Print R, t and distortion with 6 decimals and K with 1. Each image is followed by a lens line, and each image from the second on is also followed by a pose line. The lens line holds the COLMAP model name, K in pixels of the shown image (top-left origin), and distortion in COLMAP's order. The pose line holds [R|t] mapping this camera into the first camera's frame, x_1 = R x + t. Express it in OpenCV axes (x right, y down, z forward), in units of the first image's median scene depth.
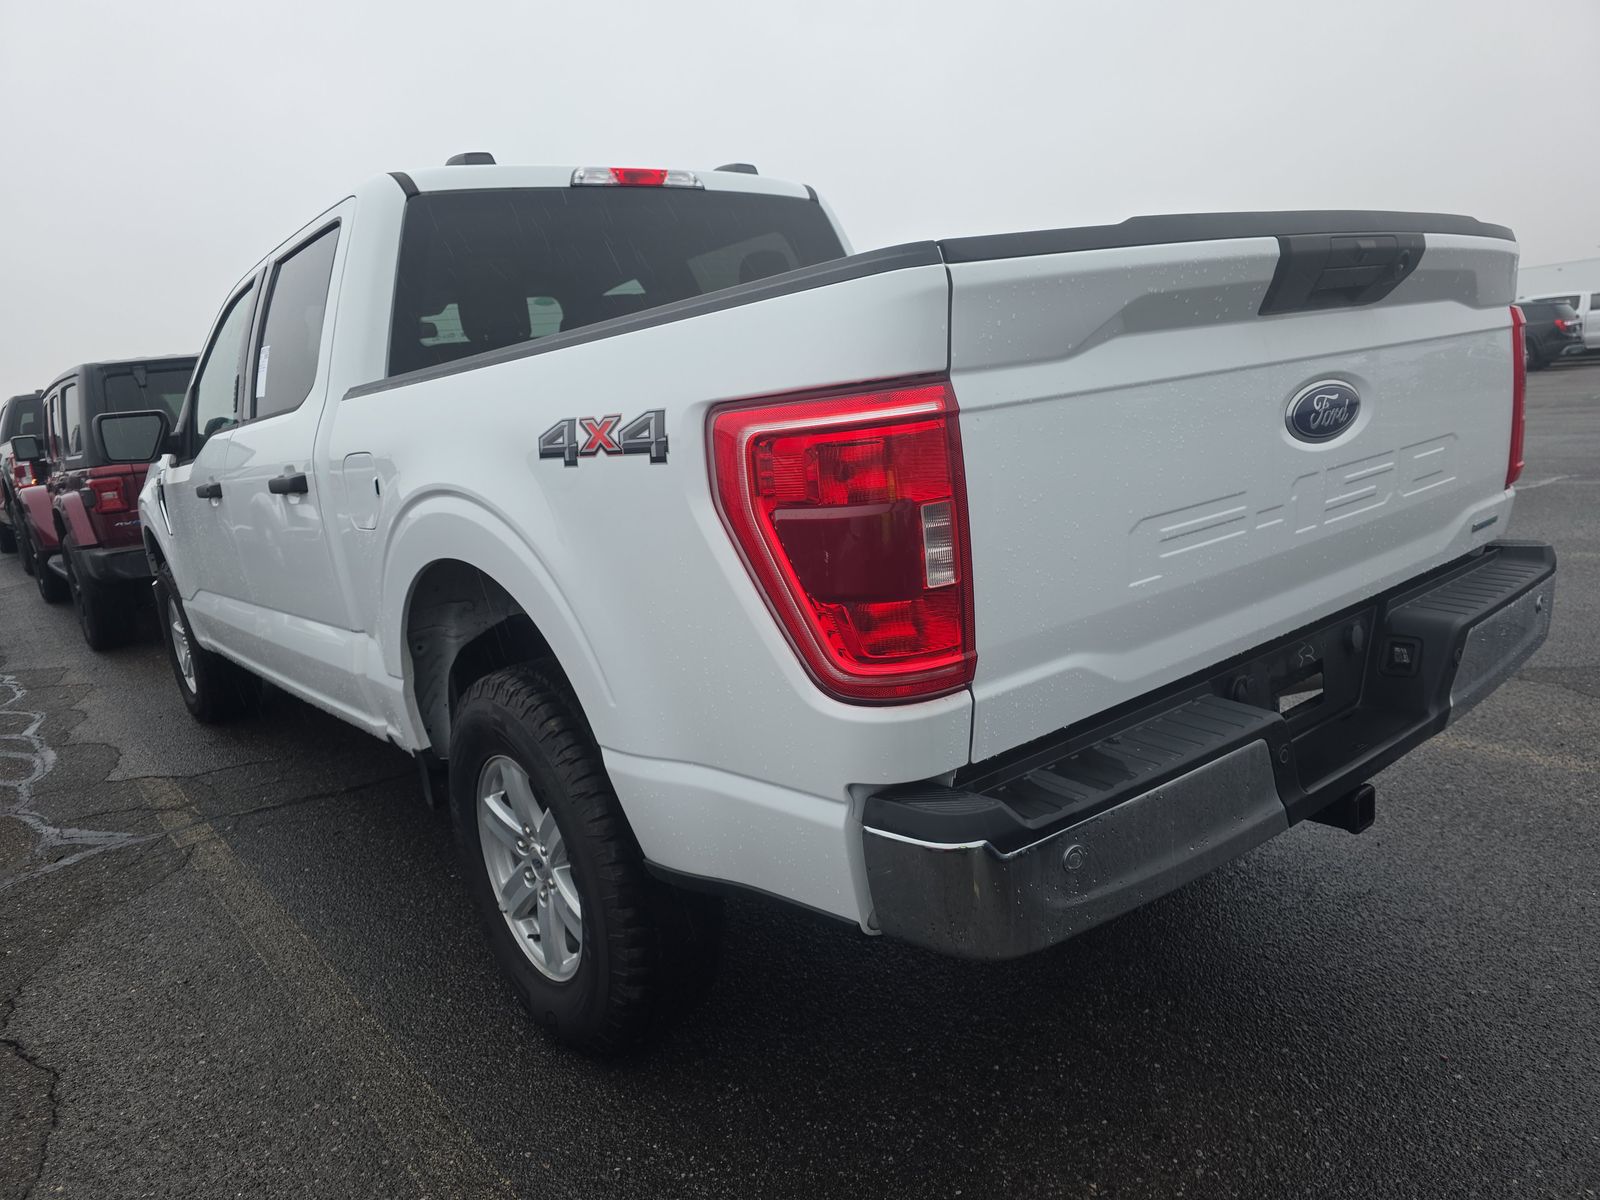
lens RADIAL K [[1088.7, 0, 812.9], [0, 1088.7, 632.5], [0, 0, 1]] dist [0.034602, -0.009381]
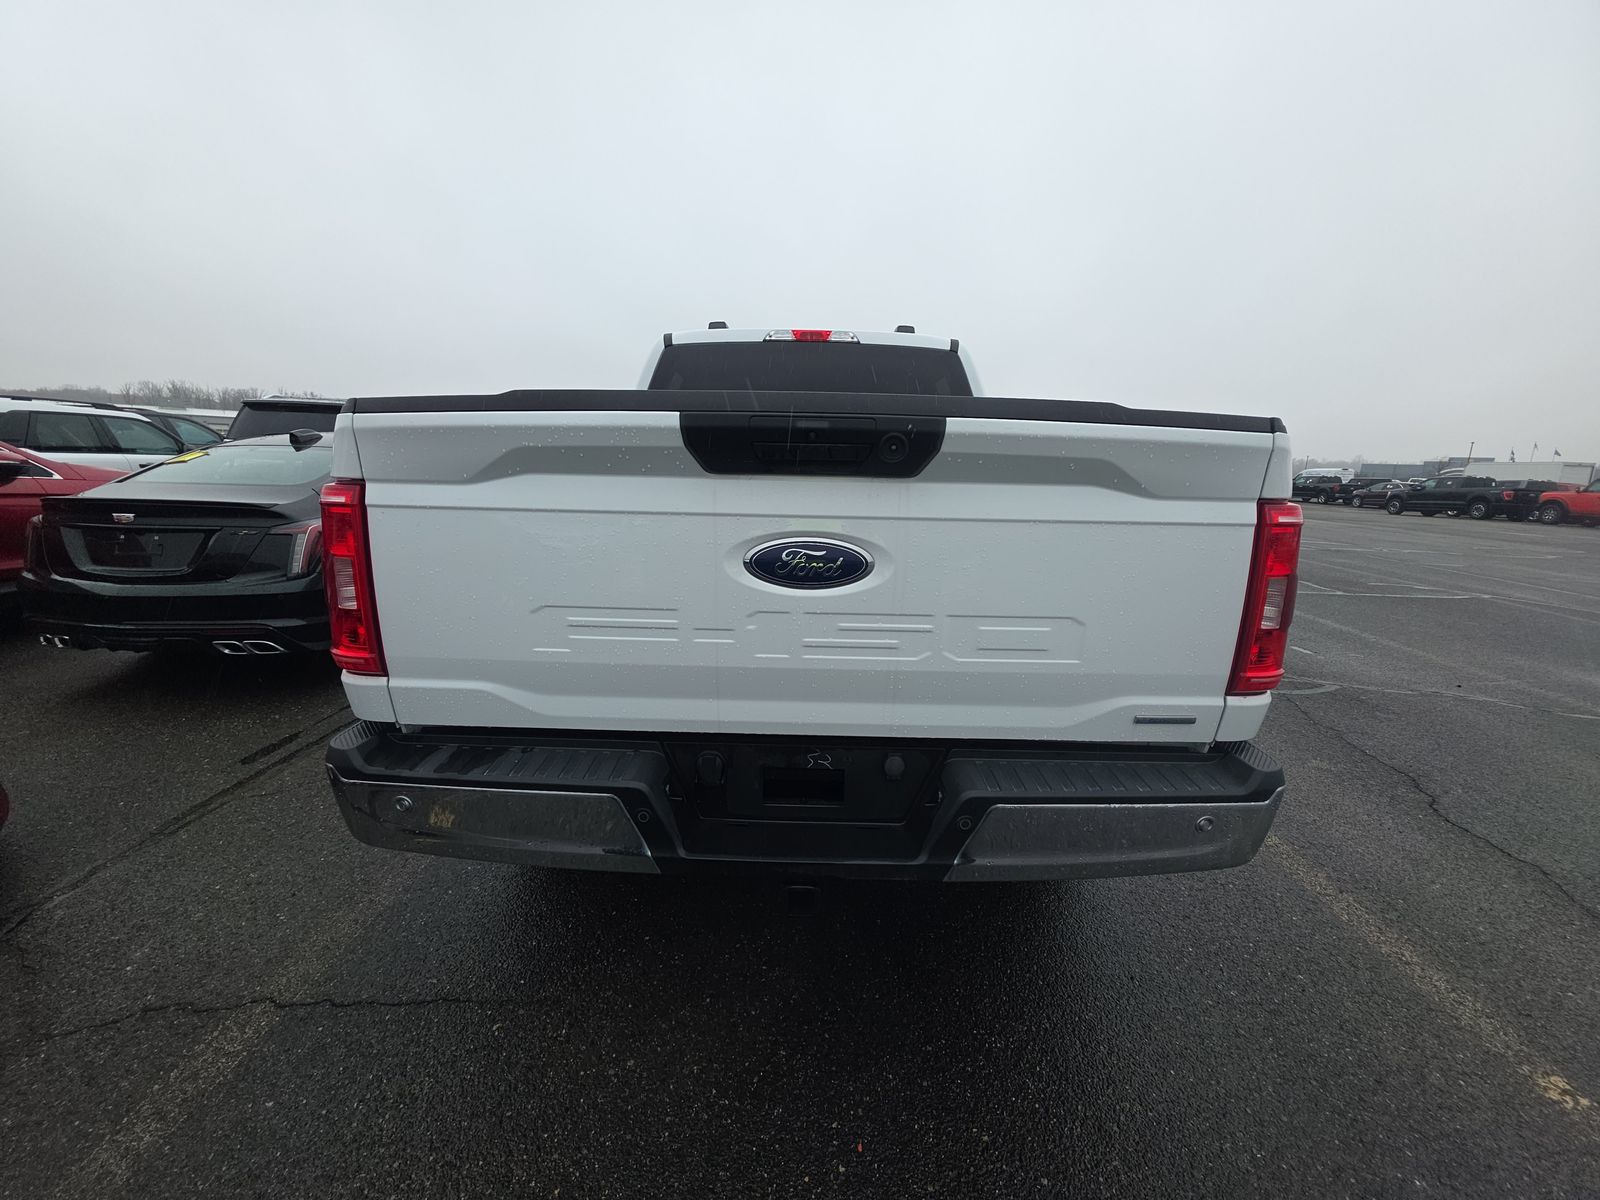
lens RADIAL K [[640.8, 0, 800.4], [0, 640.8, 604.3], [0, 0, 1]] dist [0.018172, -0.008424]
pose [[0.759966, 0.258620, -0.596295, 0.507781], [-0.244589, 0.963785, 0.106281, -0.133432], [0.602186, 0.065078, 0.795699, 0.268621]]
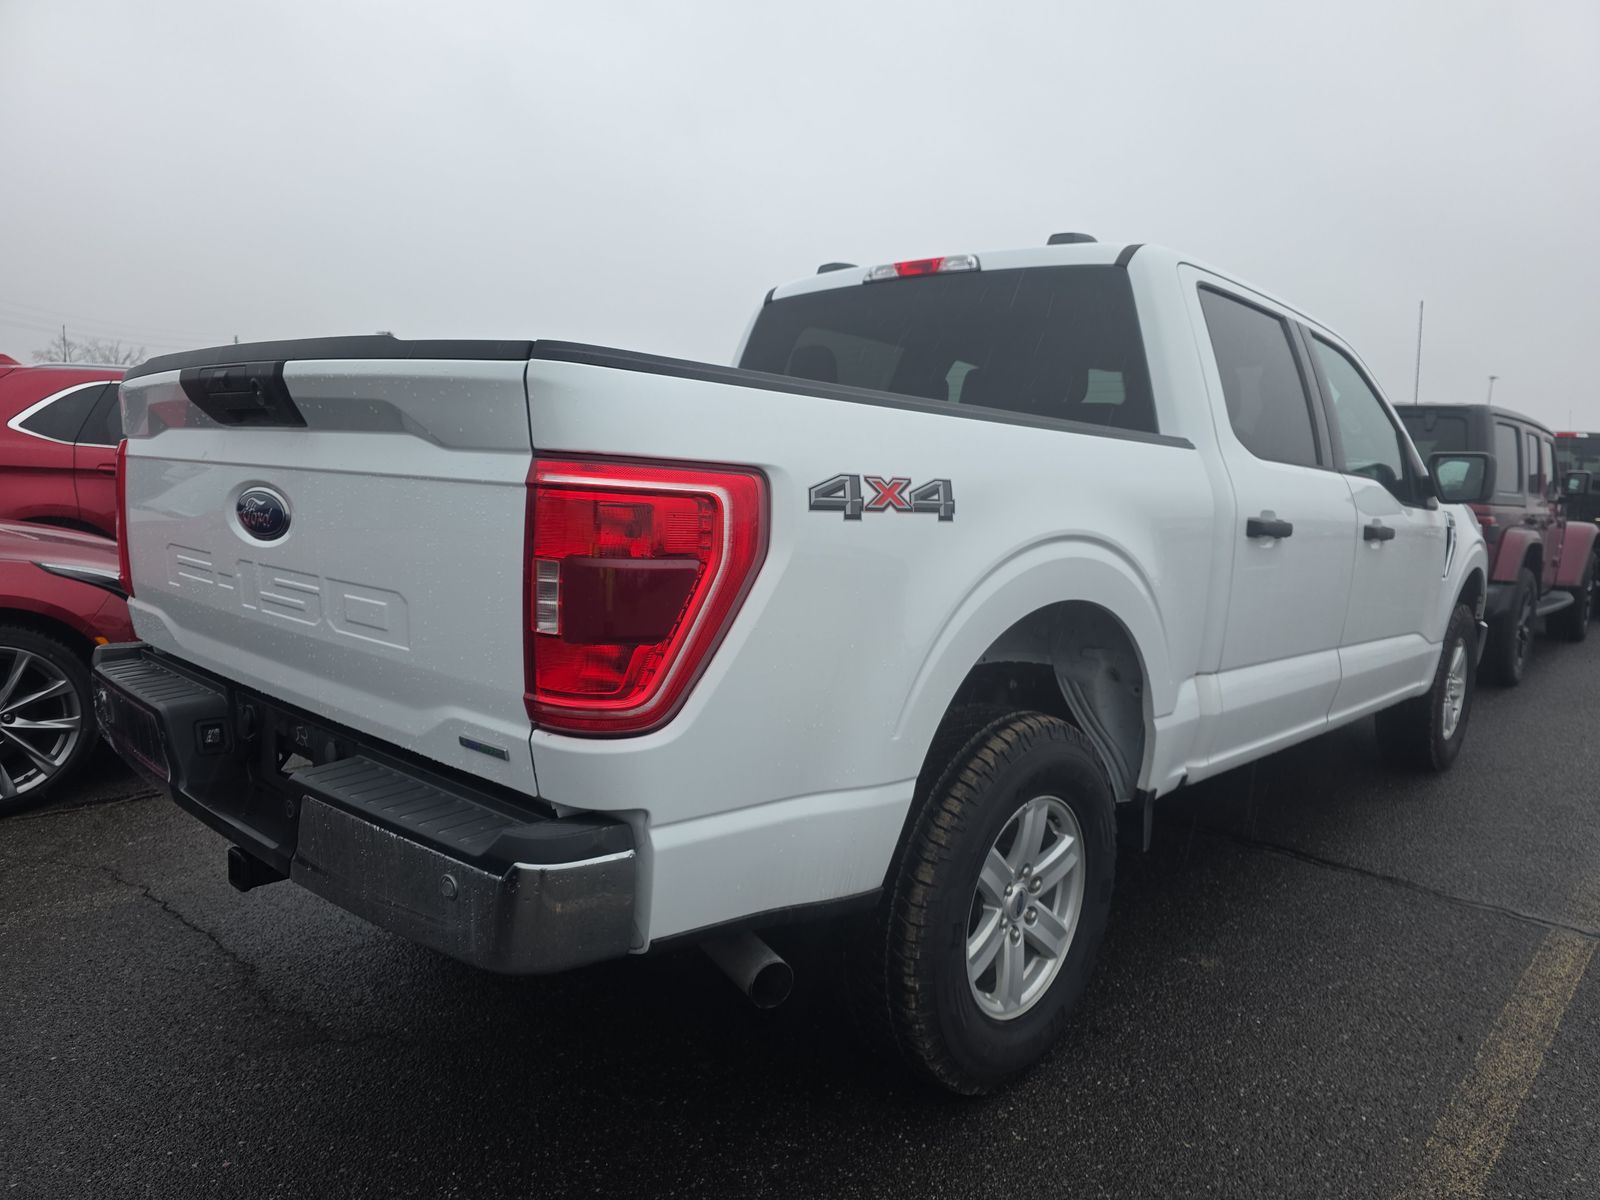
lens RADIAL K [[1088.7, 0, 807.1], [0, 1088.7, 605.5], [0, 0, 1]] dist [0.034602, -0.009381]
pose [[0.141201, 0.234866, -0.961717, 0.968423], [-0.274370, 0.942680, 0.189934, -0.281009], [0.951201, 0.237047, 0.197548, 0.777134]]
